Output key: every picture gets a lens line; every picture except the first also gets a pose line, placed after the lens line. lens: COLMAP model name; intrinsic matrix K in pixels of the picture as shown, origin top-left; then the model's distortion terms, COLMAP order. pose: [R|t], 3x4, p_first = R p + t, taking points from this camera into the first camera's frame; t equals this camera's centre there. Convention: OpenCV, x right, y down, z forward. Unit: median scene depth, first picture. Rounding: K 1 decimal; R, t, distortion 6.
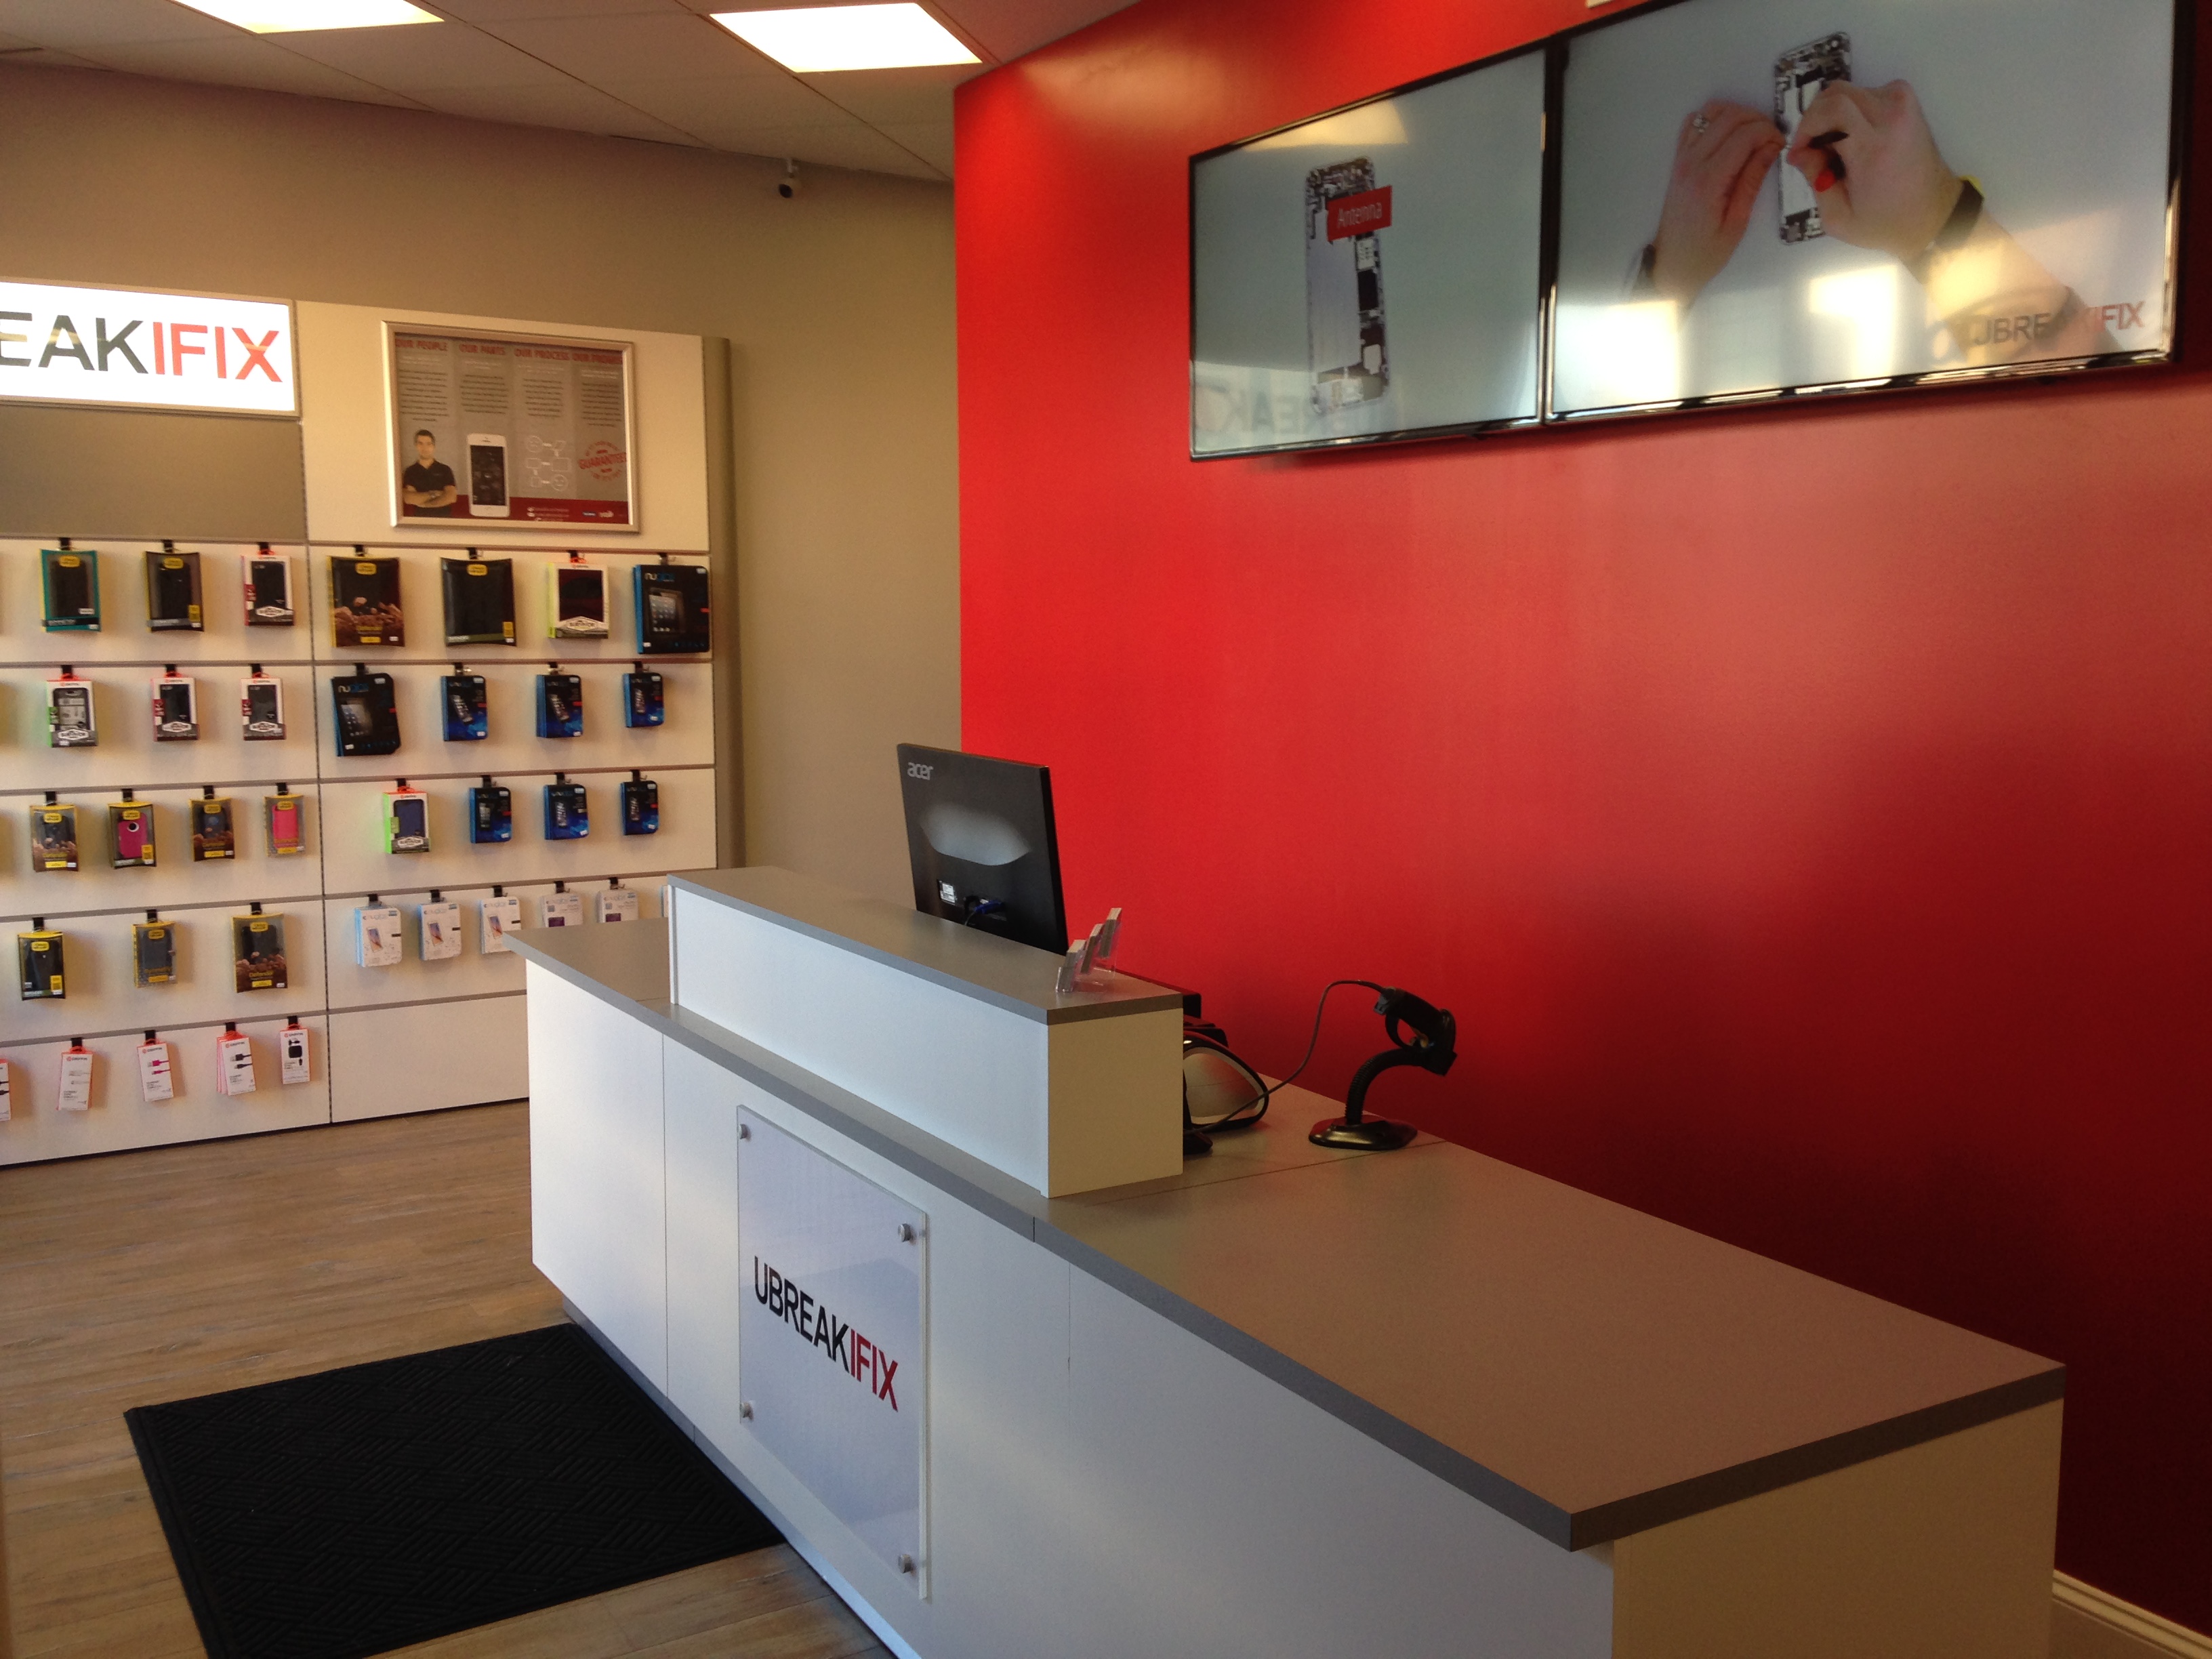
lens RADIAL K [[1986.0, 0, 1106.0], [0, 1986.0, 829.5], [0, 0, 1]] dist [0.203389, -0.296494]
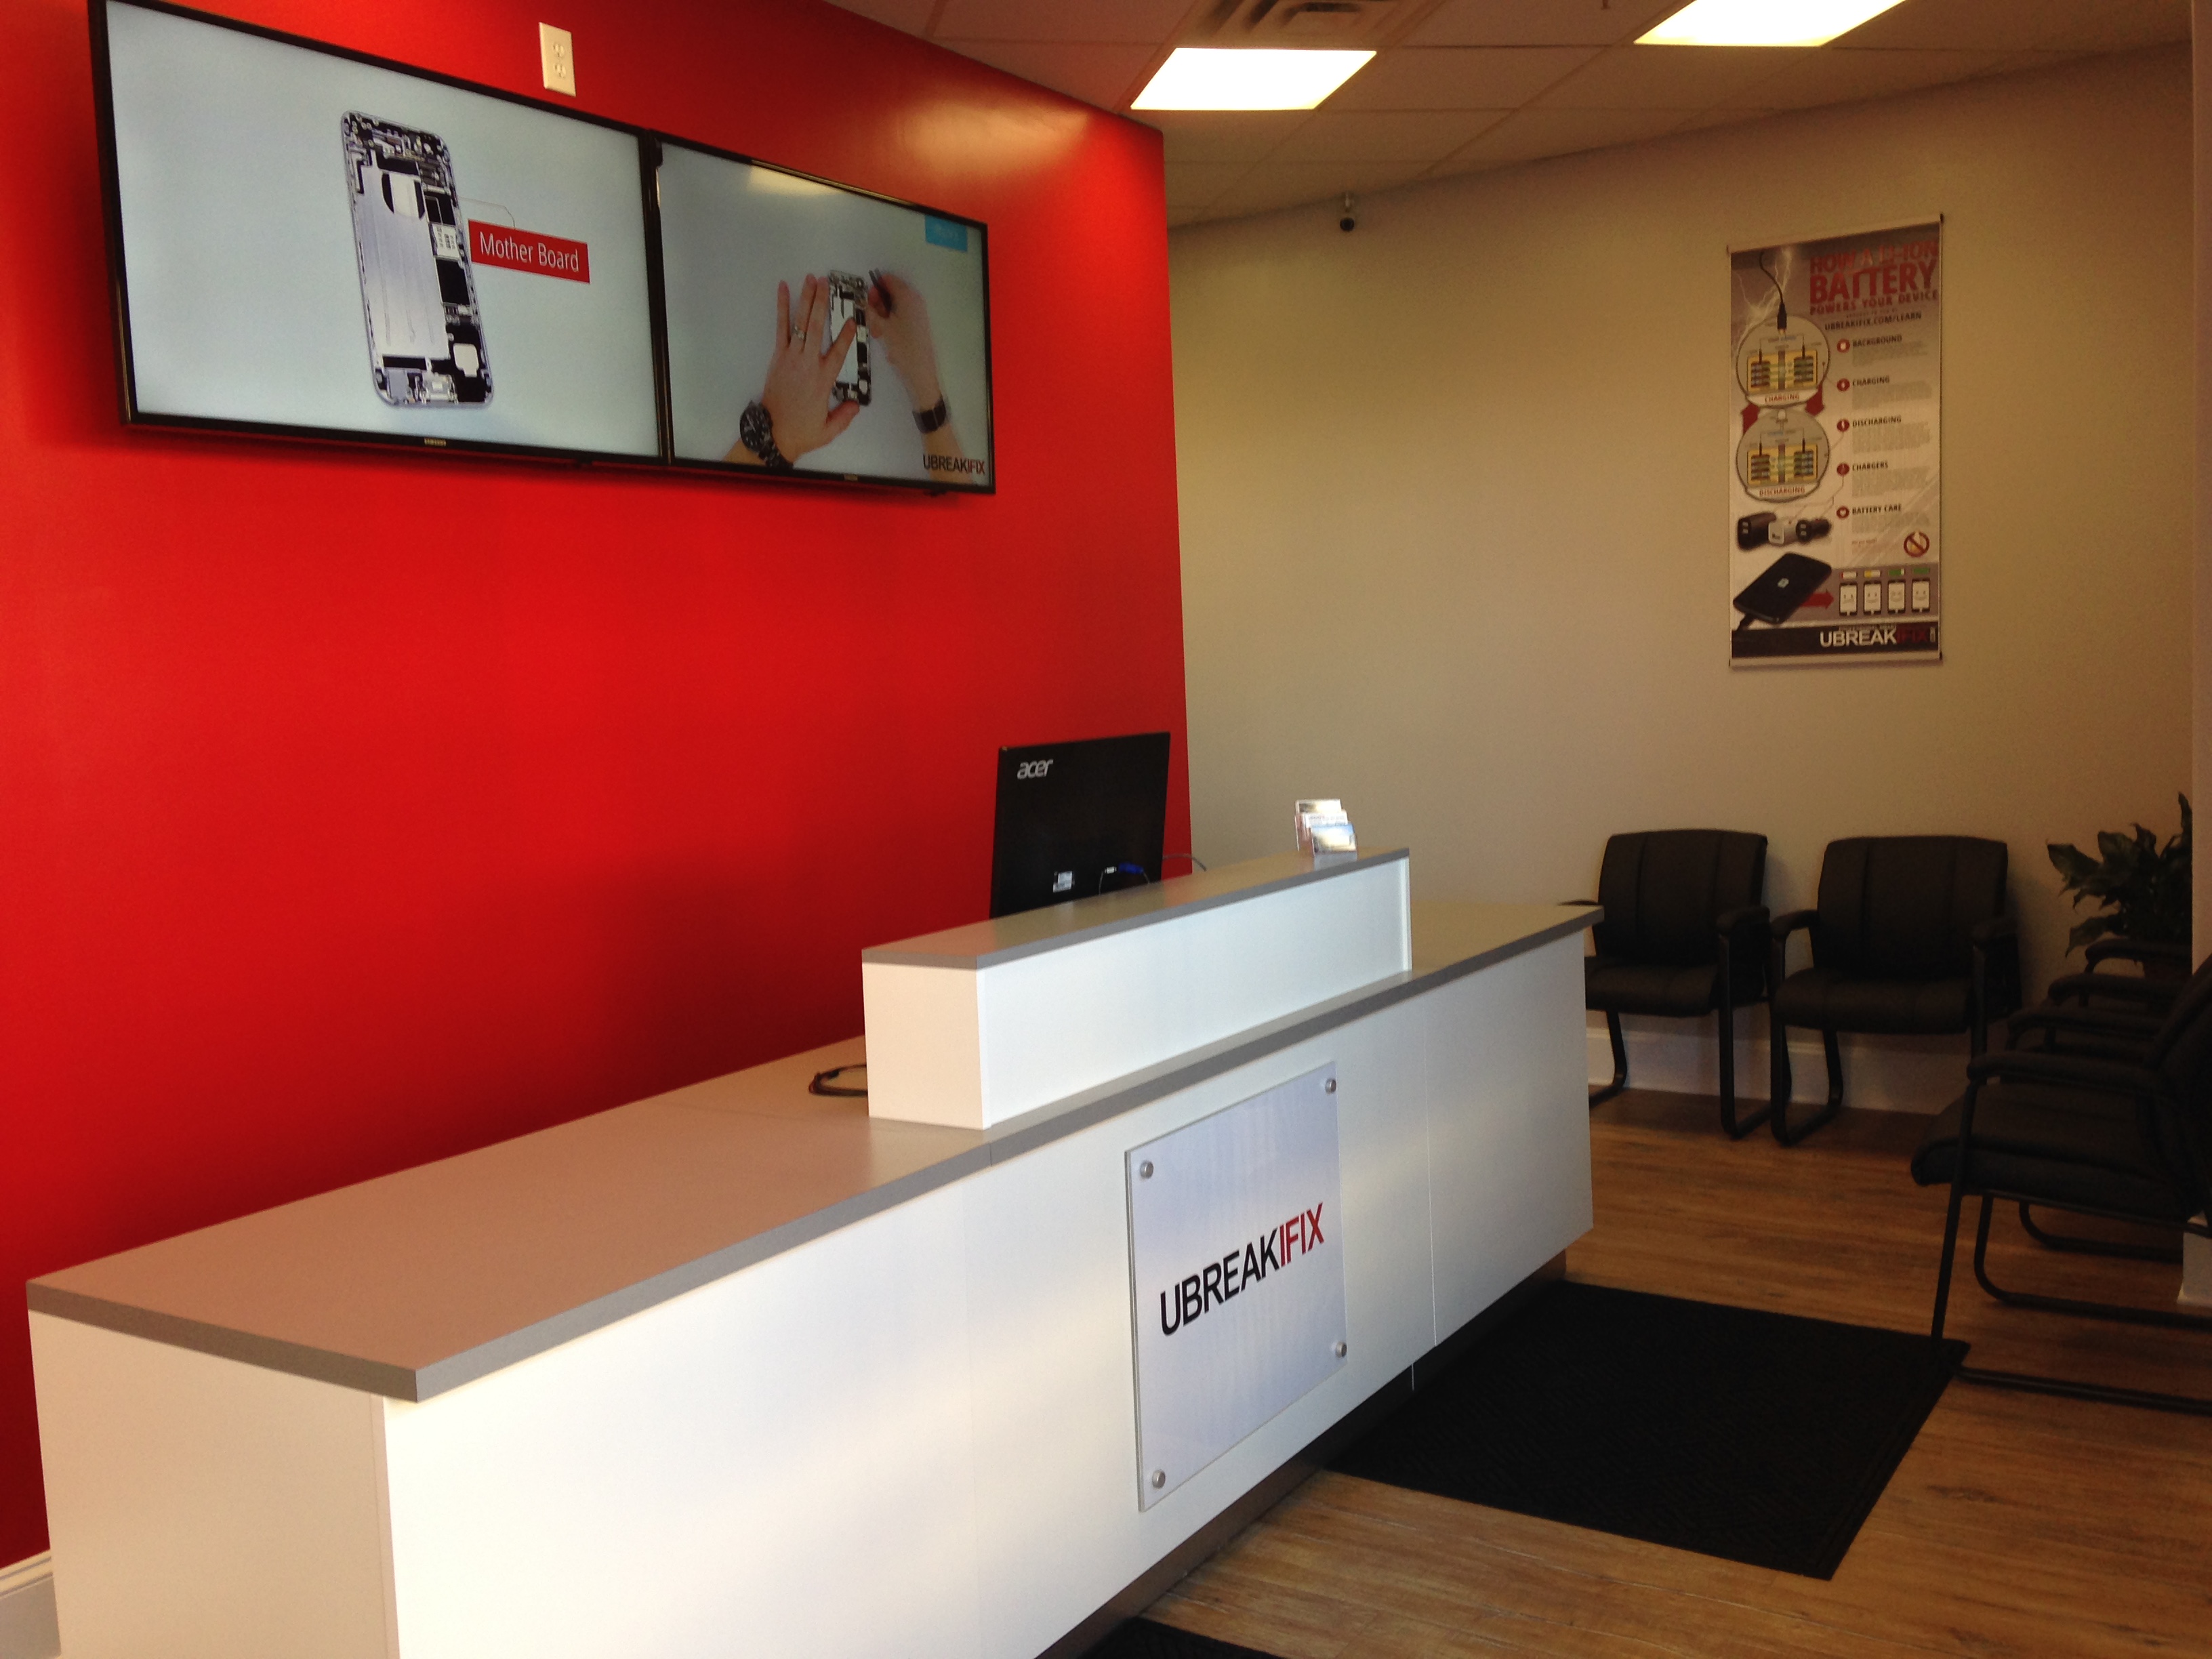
lens RADIAL K [[1986.0, 0, 1106.0], [0, 1986.0, 829.5], [0, 0, 1]] dist [0.203389, -0.296494]
pose [[-0.427606, -0.067334, 0.901454, -0.840518], [0.148130, 0.978523, 0.143356, -0.114518], [-0.891746, 0.194833, -0.408448, 1.161292]]
